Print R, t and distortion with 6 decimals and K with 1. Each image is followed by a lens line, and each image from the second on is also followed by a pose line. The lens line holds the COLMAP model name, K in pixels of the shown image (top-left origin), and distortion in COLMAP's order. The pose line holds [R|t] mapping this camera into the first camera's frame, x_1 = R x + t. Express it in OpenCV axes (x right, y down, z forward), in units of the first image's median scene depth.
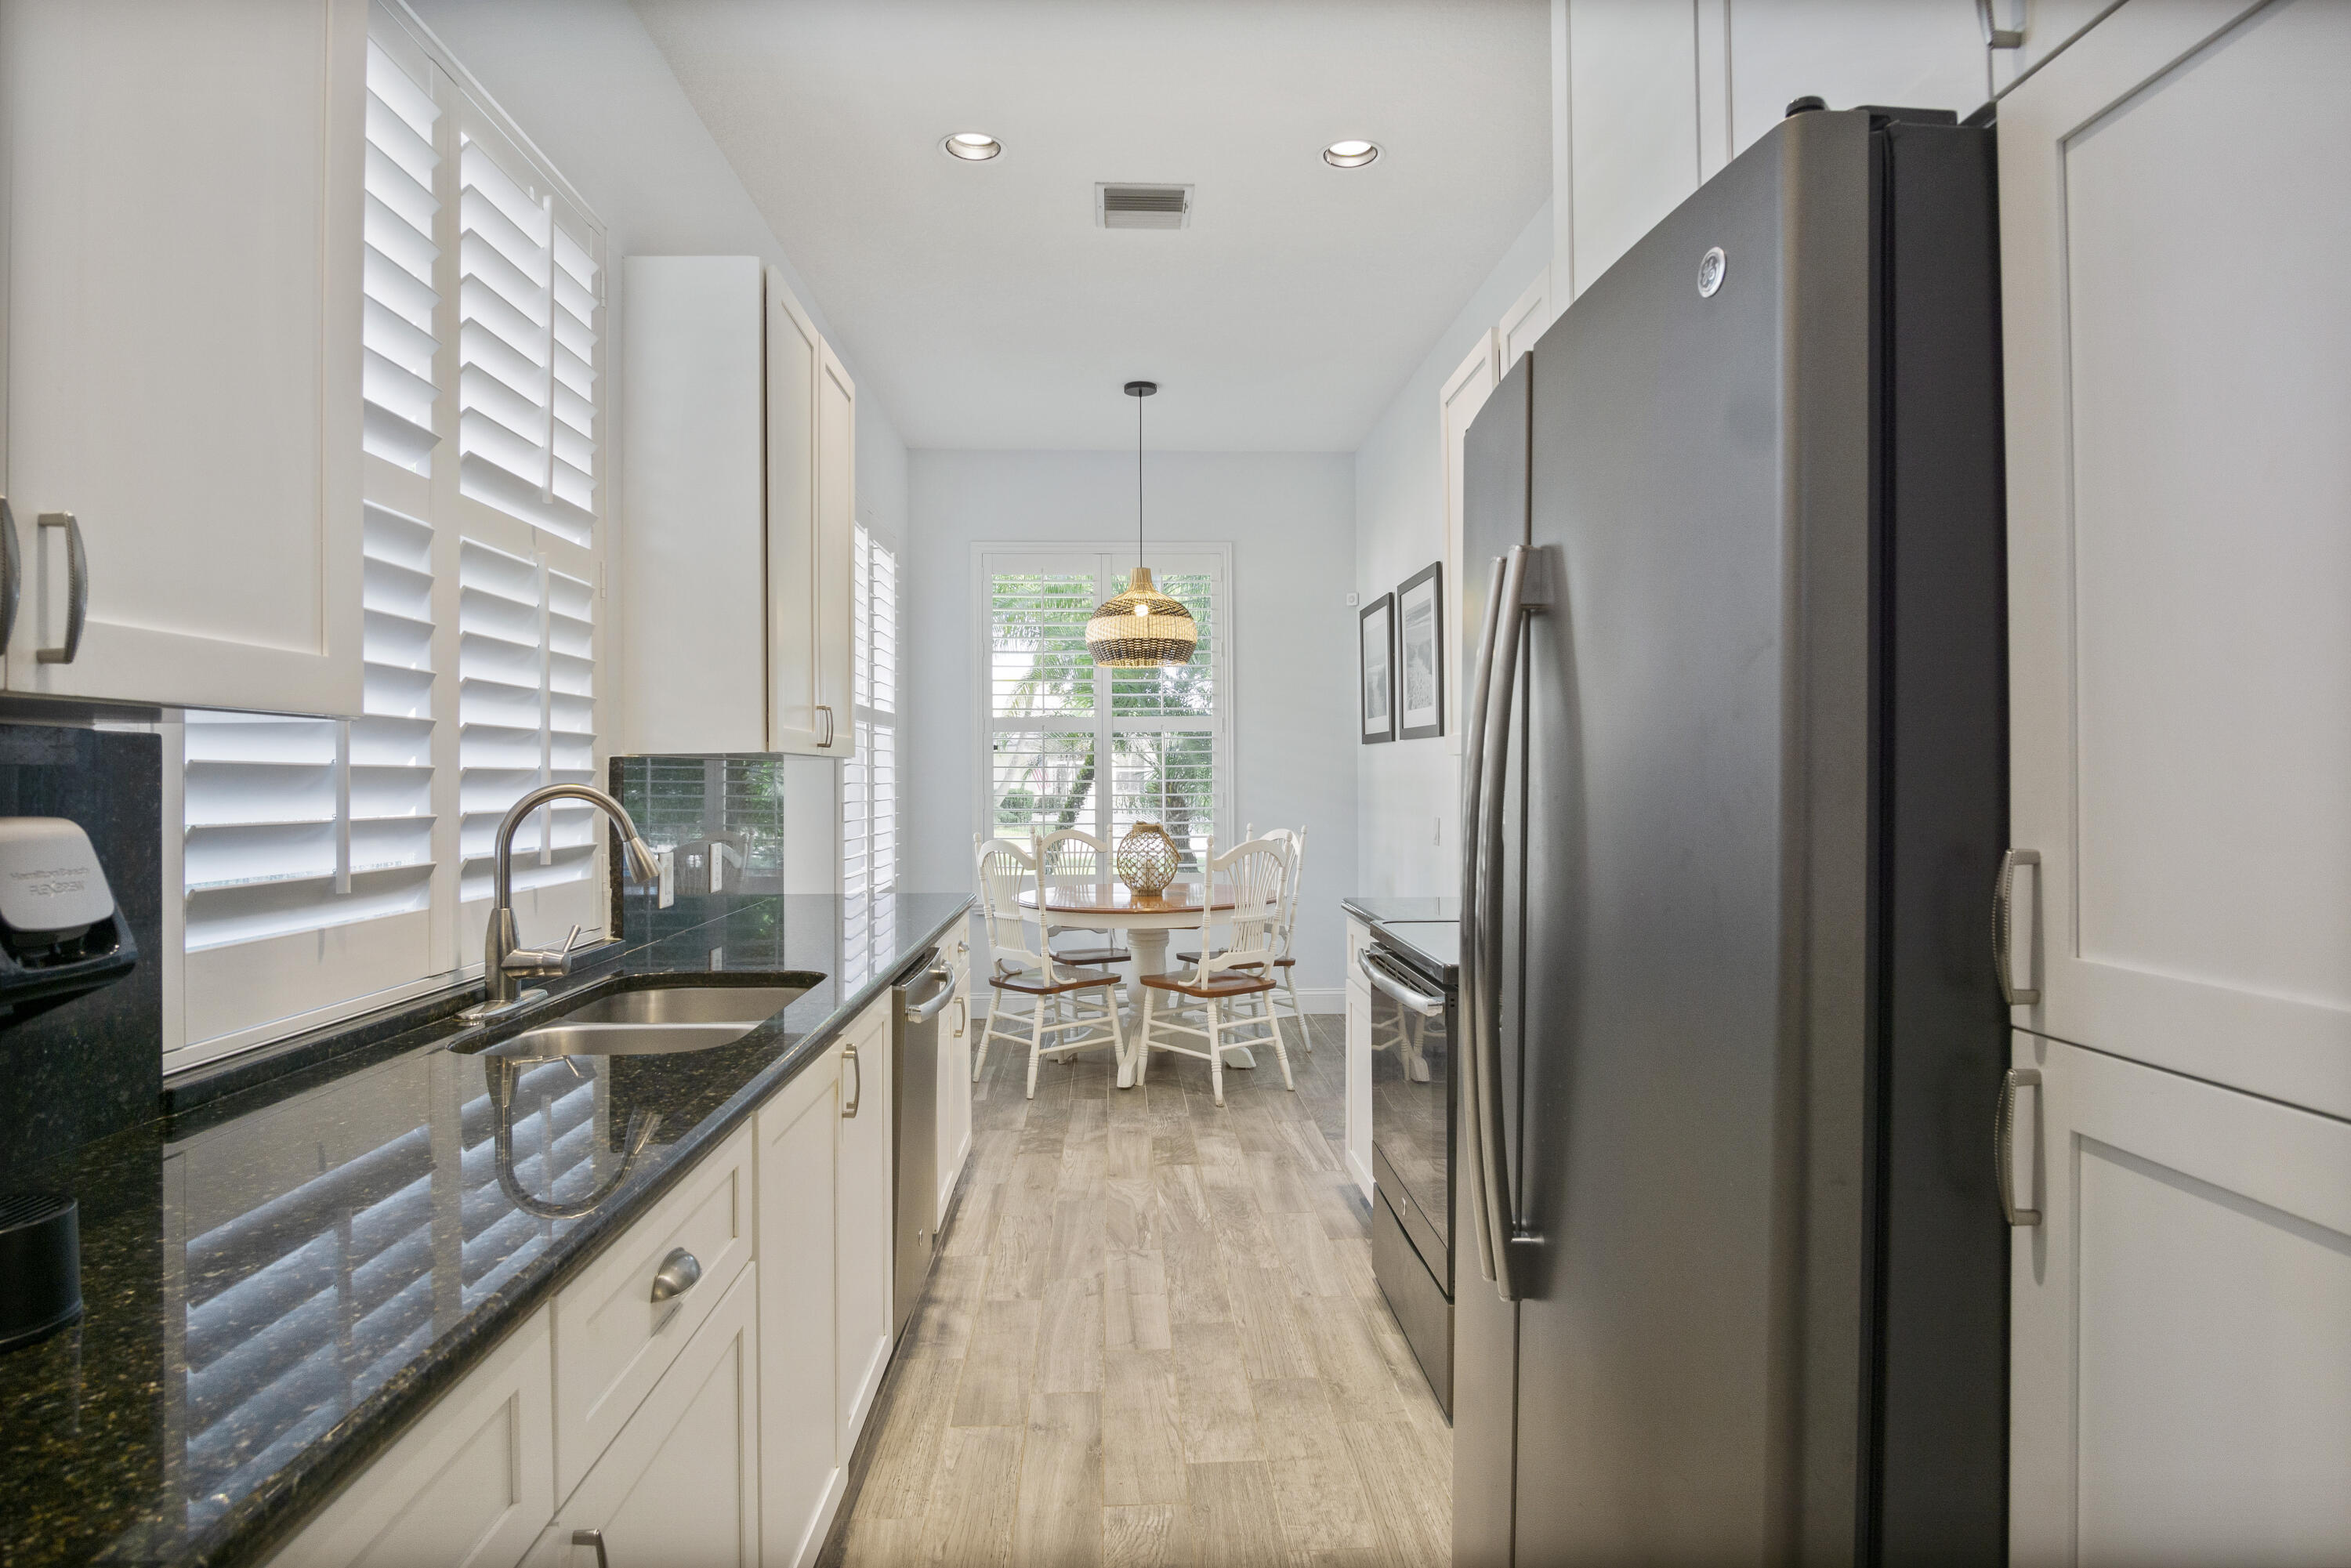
lens RADIAL K [[1255.3, 0, 1180.3], [0, 1255.3, 777.1], [0, 0, 1]] dist [-0.026363, 0.001131]
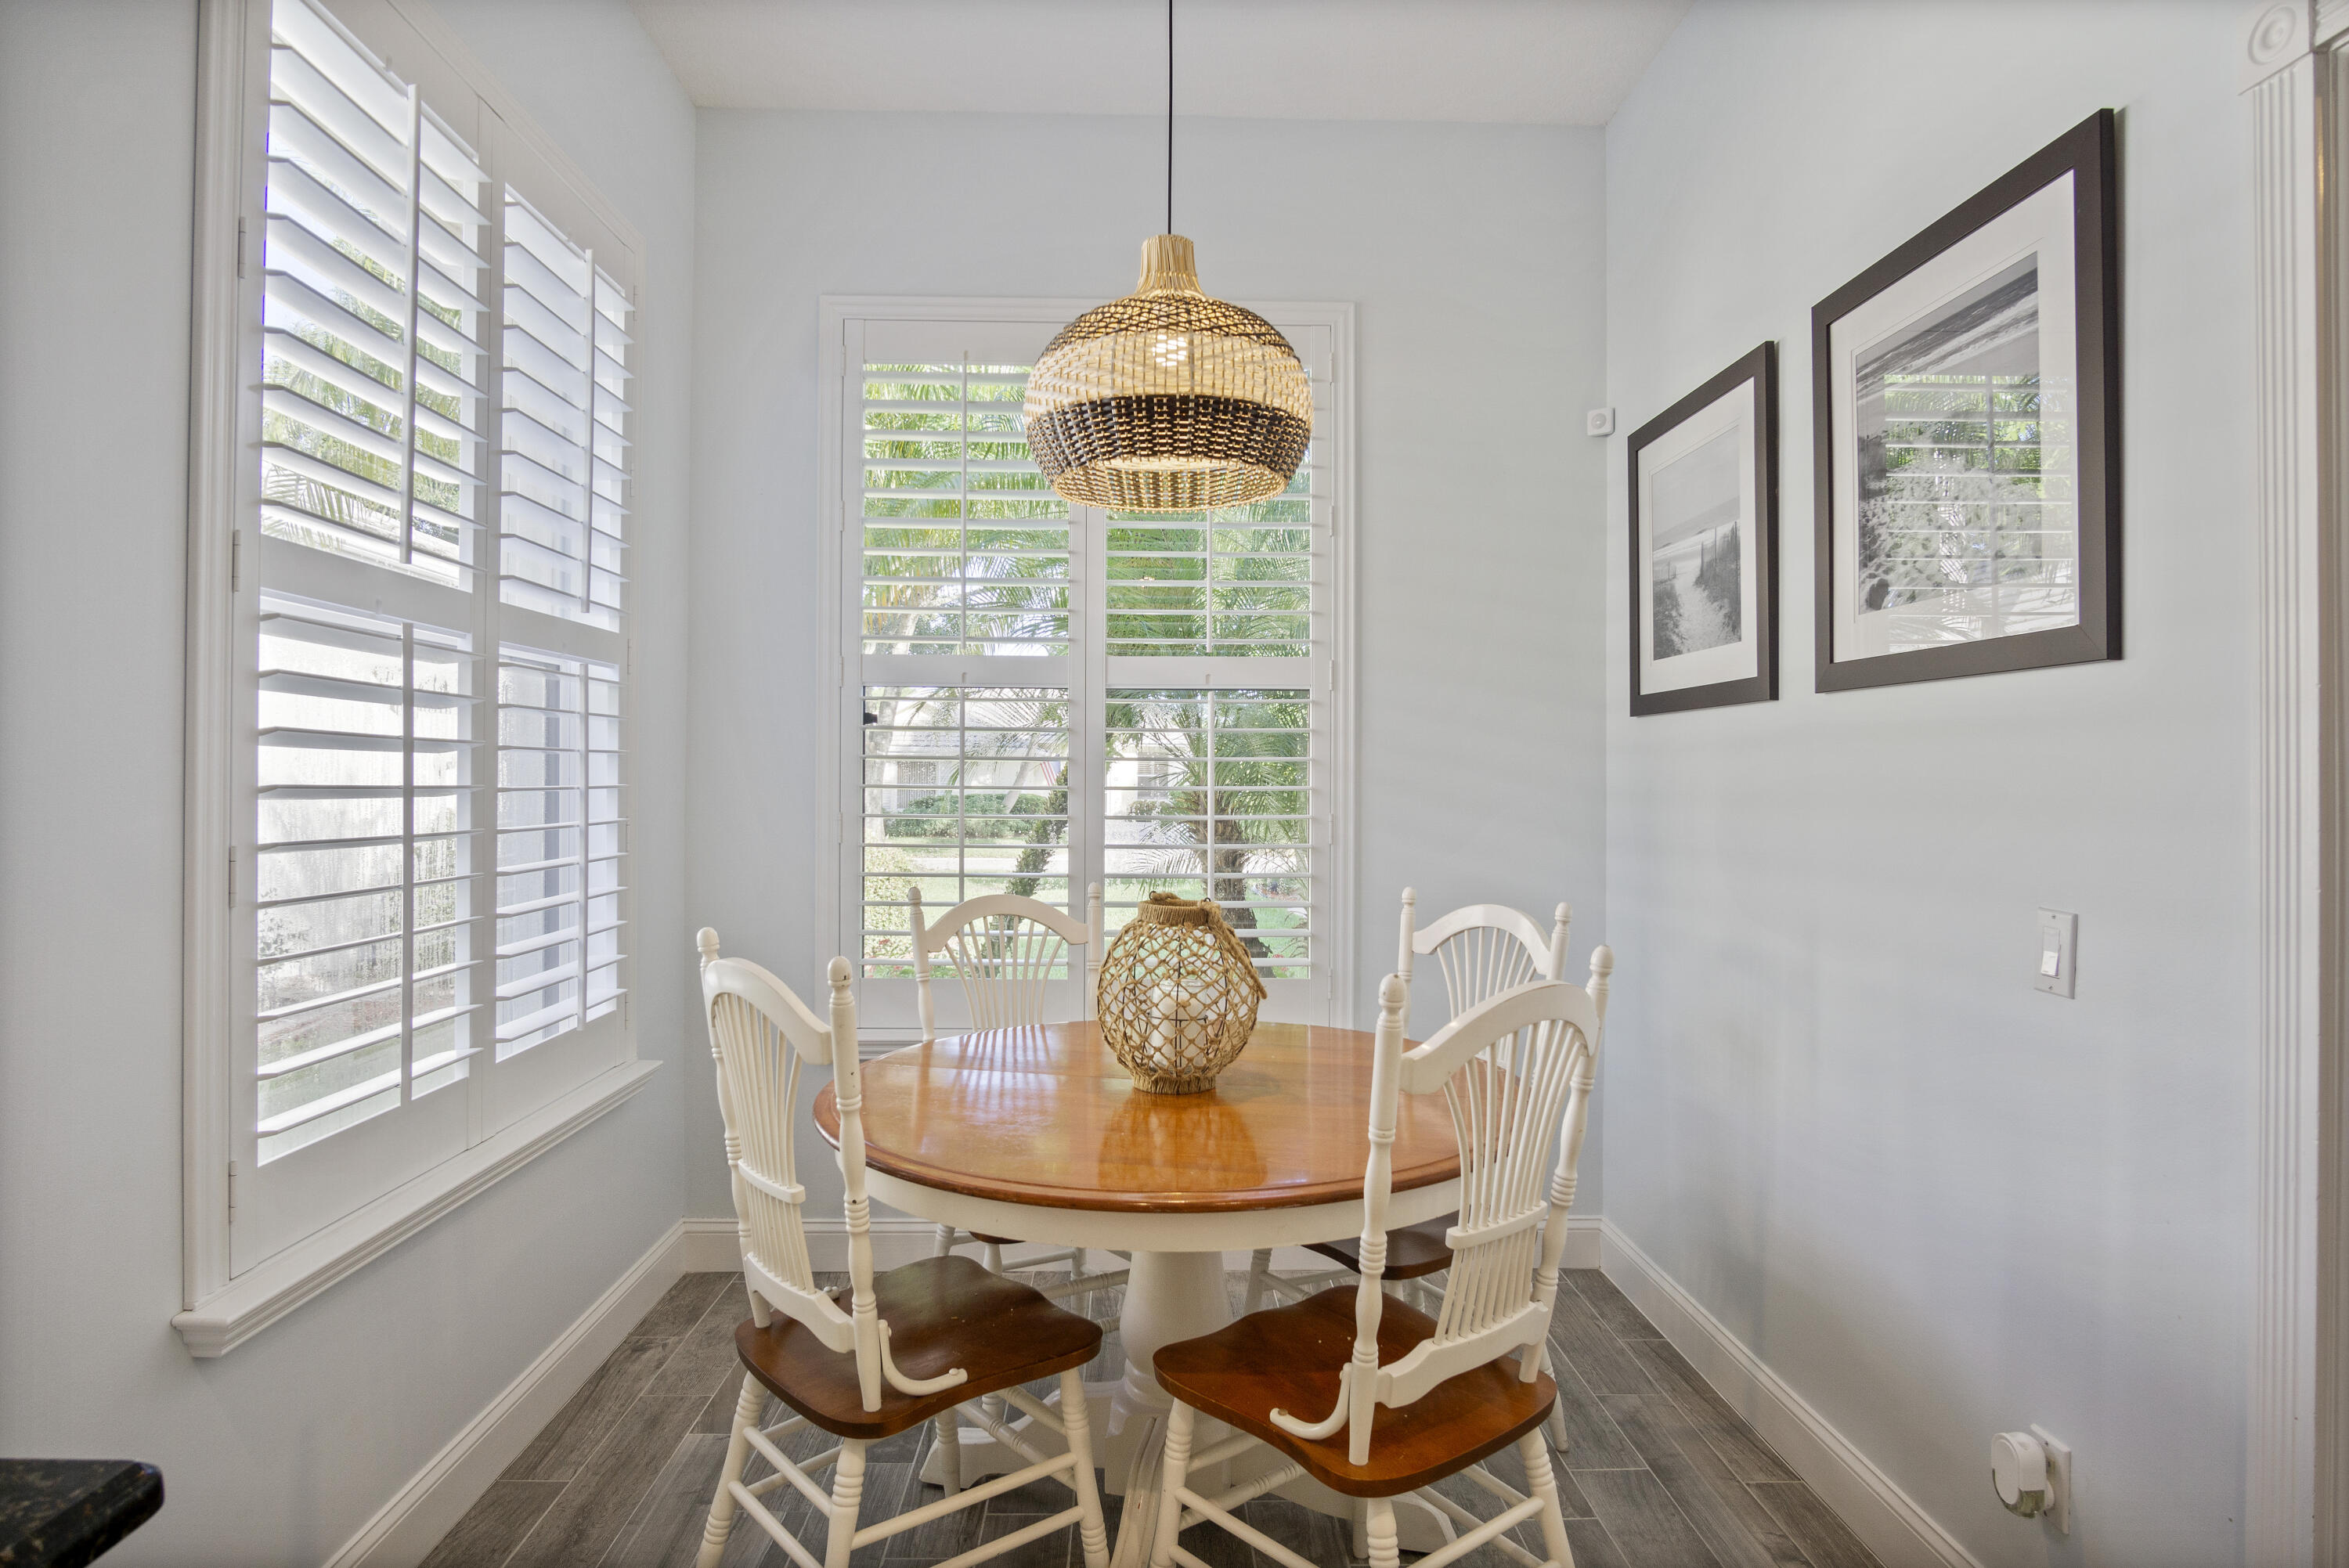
lens RADIAL K [[1254.1, 0, 1172.4], [0, 1254.1, 780.1], [0, 0, 1]] dist [-0.026363, 0.001131]
pose [[0.999612, 0.009948, -0.026027, -0.016802], [-0.009977, 0.999950, -0.000955, 0.000342], [0.026016, 0.001215, 0.999661, 0.557852]]
